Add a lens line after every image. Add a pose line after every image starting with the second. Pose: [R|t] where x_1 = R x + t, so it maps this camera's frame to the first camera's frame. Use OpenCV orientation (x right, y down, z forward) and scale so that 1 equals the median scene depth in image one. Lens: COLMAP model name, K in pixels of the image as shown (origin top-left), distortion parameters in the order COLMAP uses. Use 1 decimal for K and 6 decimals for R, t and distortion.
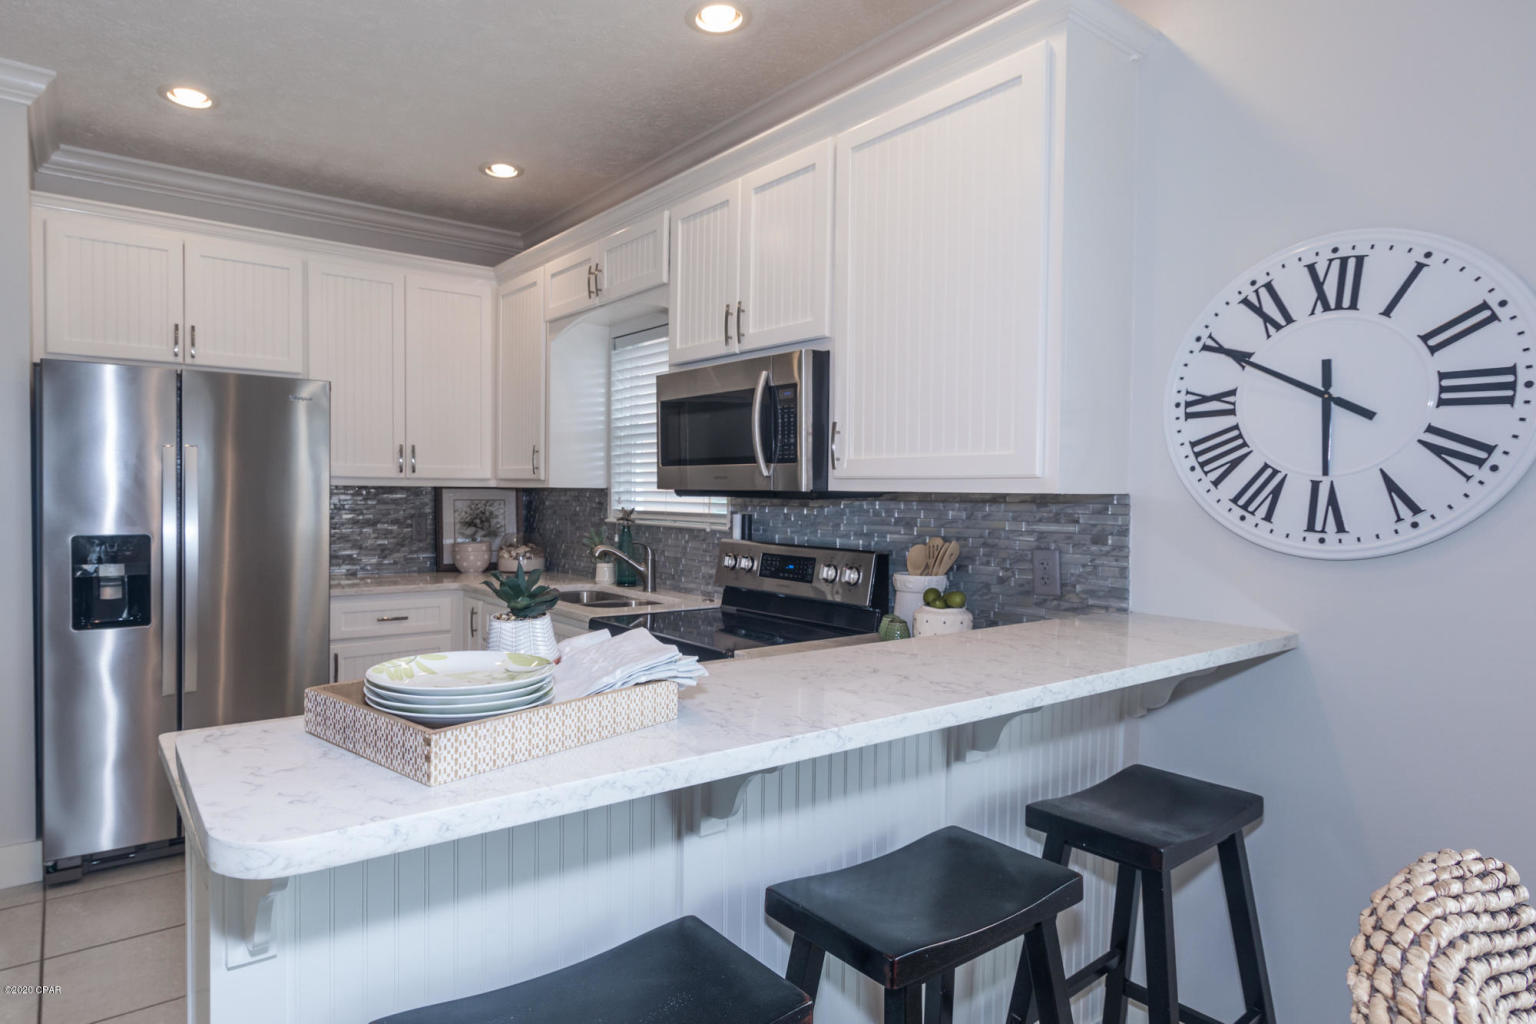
lens RADIAL K [[932.7, 0, 762.3], [0, 932.7, 515.8], [0, 0, 1]] dist [-0.007702, -0.000917]
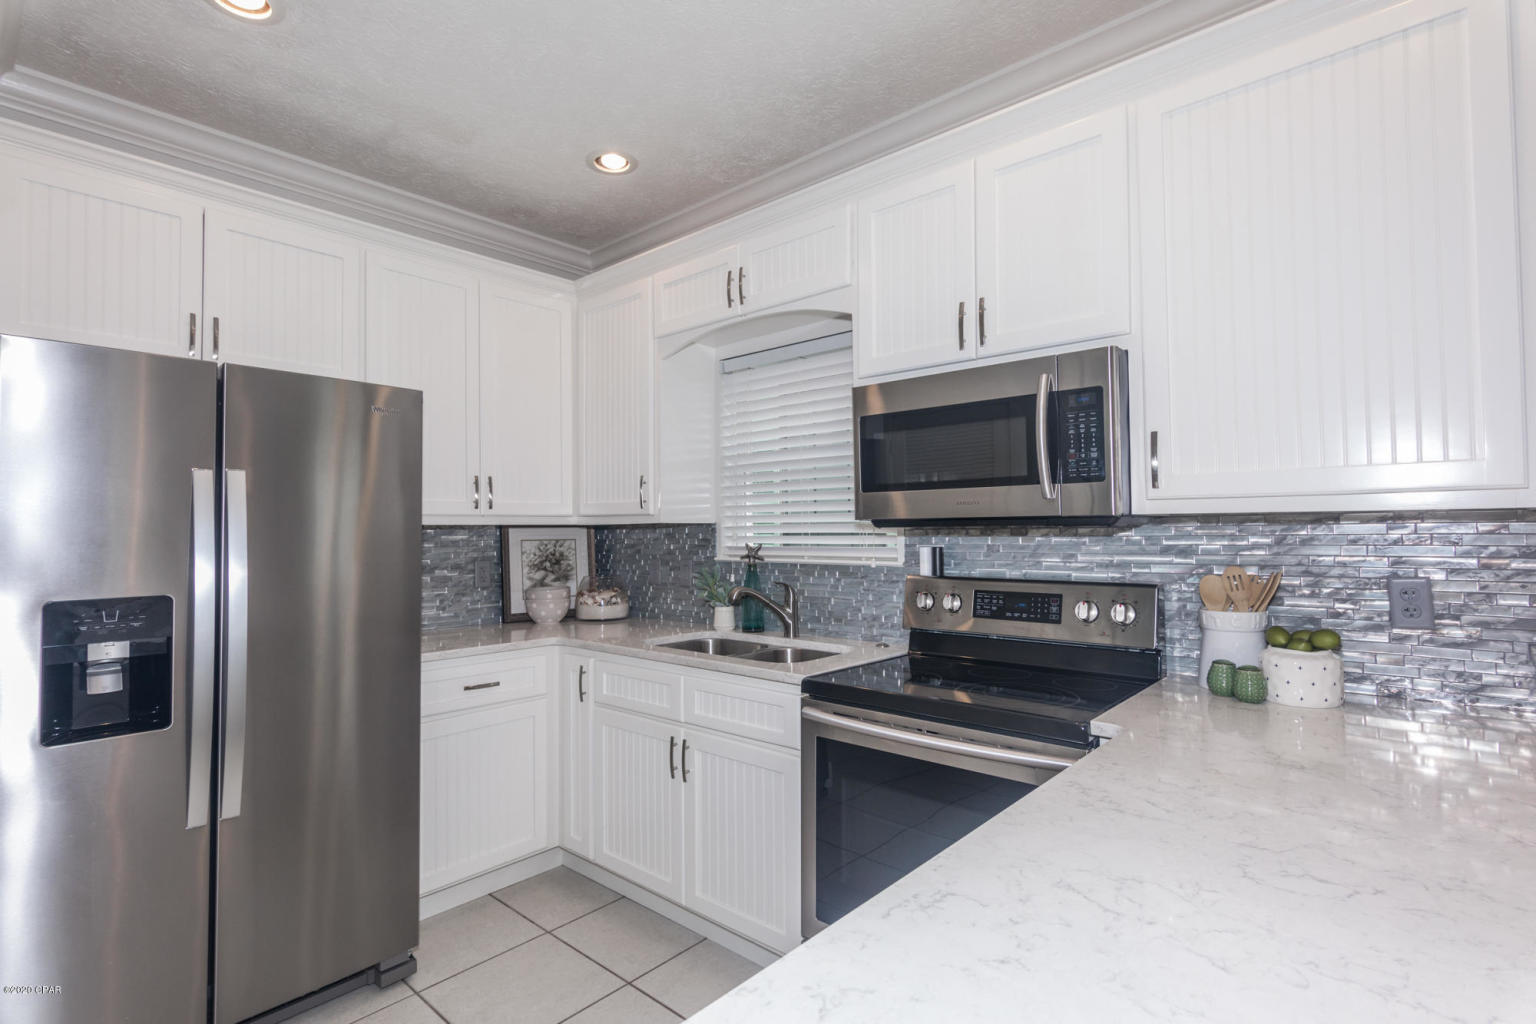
lens RADIAL K [[739.8, 0, 770.7], [0, 739.8, 511.3], [0, 0, 1]] dist [0.006457, -0.003186]
pose [[0.977489, -0.012346, 0.210624, -0.297924], [0.024271, 0.998239, -0.054125, -0.001109], [-0.209585, 0.058019, 0.976068, 0.318724]]
